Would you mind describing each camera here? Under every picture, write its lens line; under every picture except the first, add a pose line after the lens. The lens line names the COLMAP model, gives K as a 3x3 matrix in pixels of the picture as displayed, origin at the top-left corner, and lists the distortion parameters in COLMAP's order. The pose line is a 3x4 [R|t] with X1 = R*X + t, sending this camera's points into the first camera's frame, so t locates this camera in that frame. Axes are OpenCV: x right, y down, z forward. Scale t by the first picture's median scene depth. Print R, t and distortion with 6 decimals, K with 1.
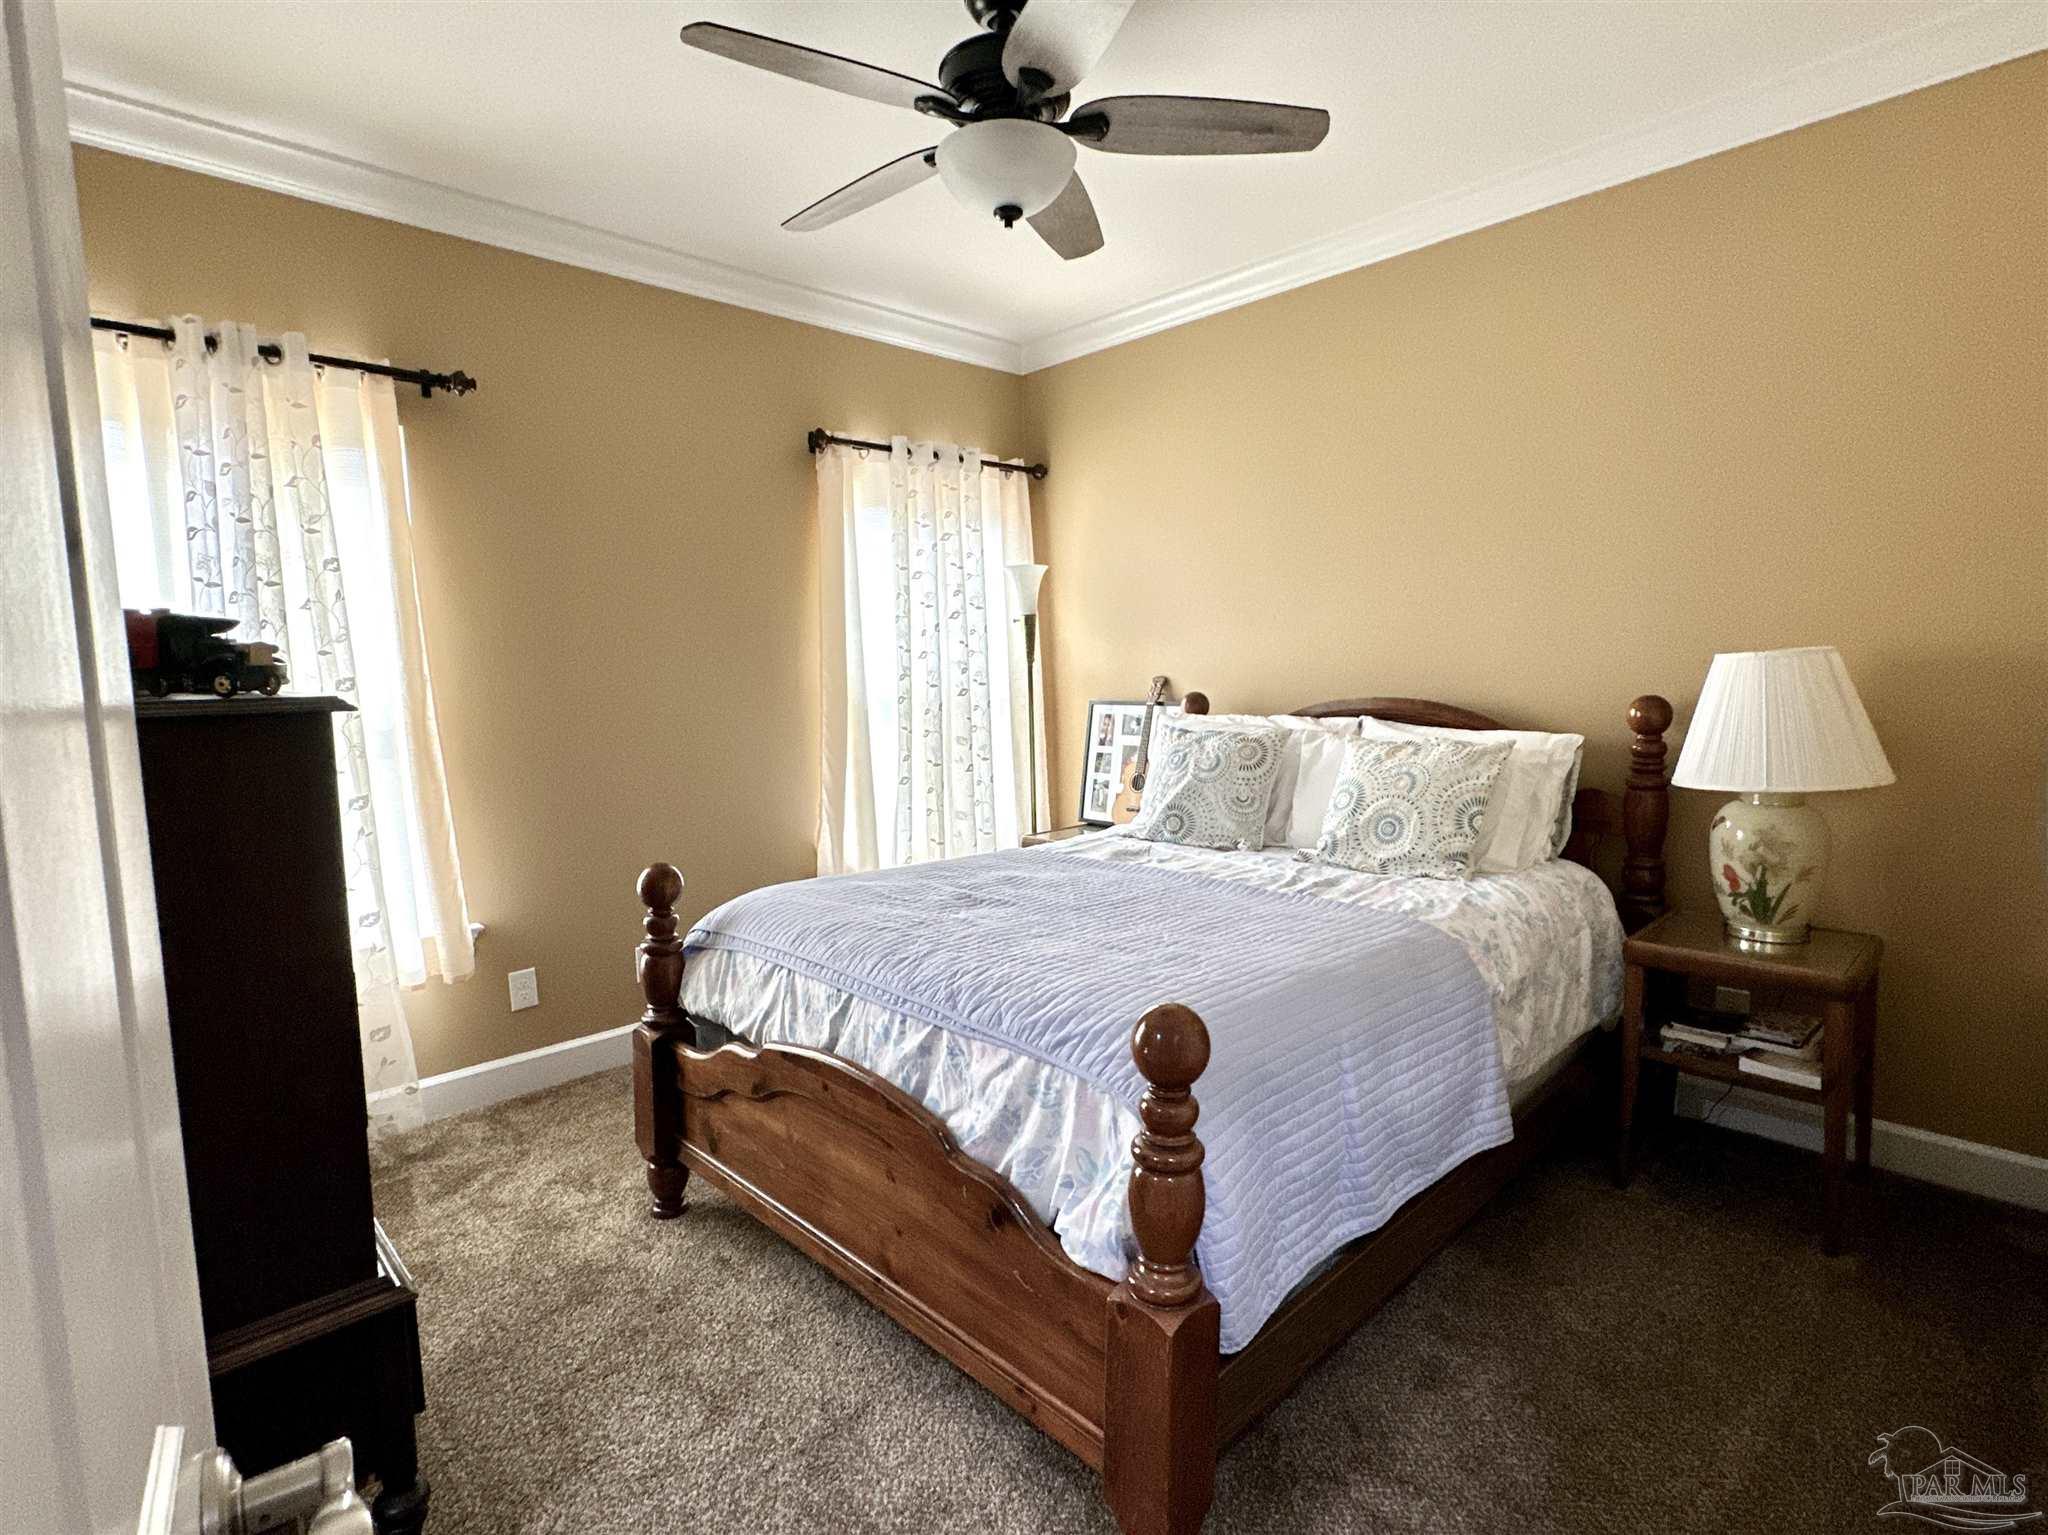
lens RADIAL K [[1028.5, 0, 1028.4], [0, 1028.5, 760.0], [0, 0, 1]] dist [-0.003315, 0.001420]
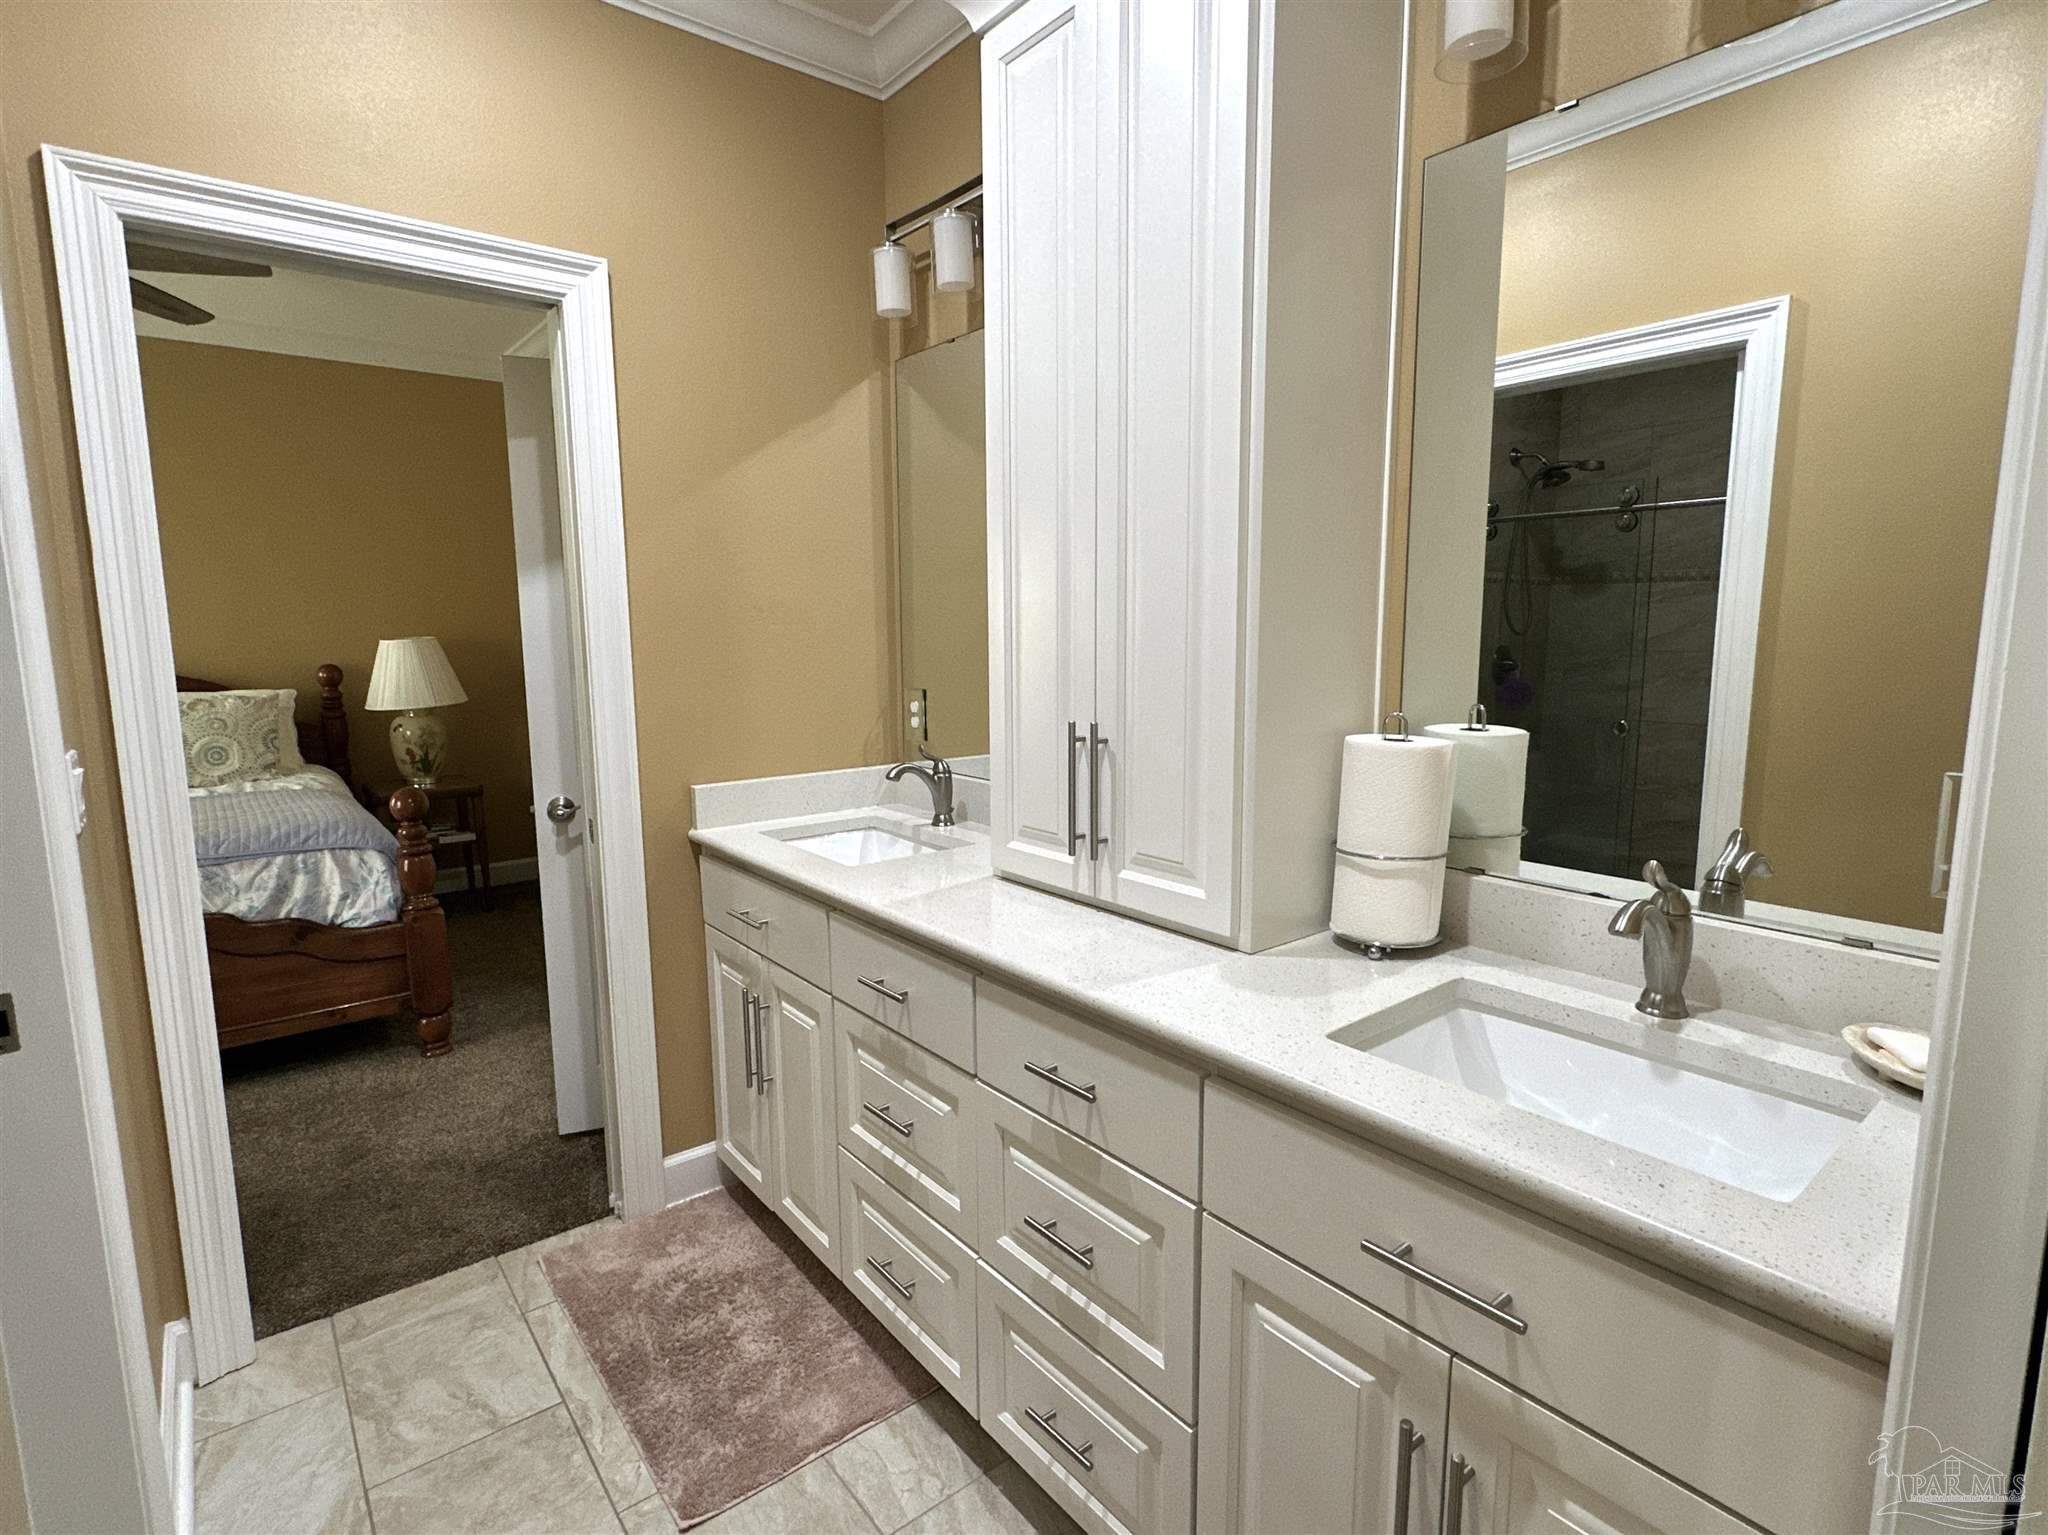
lens RADIAL K [[1028.5, 0, 1028.8], [0, 1028.5, 763.8], [0, 0, 1]] dist [-0.003315, 0.001420]
pose [[0.081212, -0.114115, 0.990143, -1.185465], [0.103054, 0.989061, 0.105538, 0.047921], [-0.991355, 0.093468, 0.092084, -0.360187]]
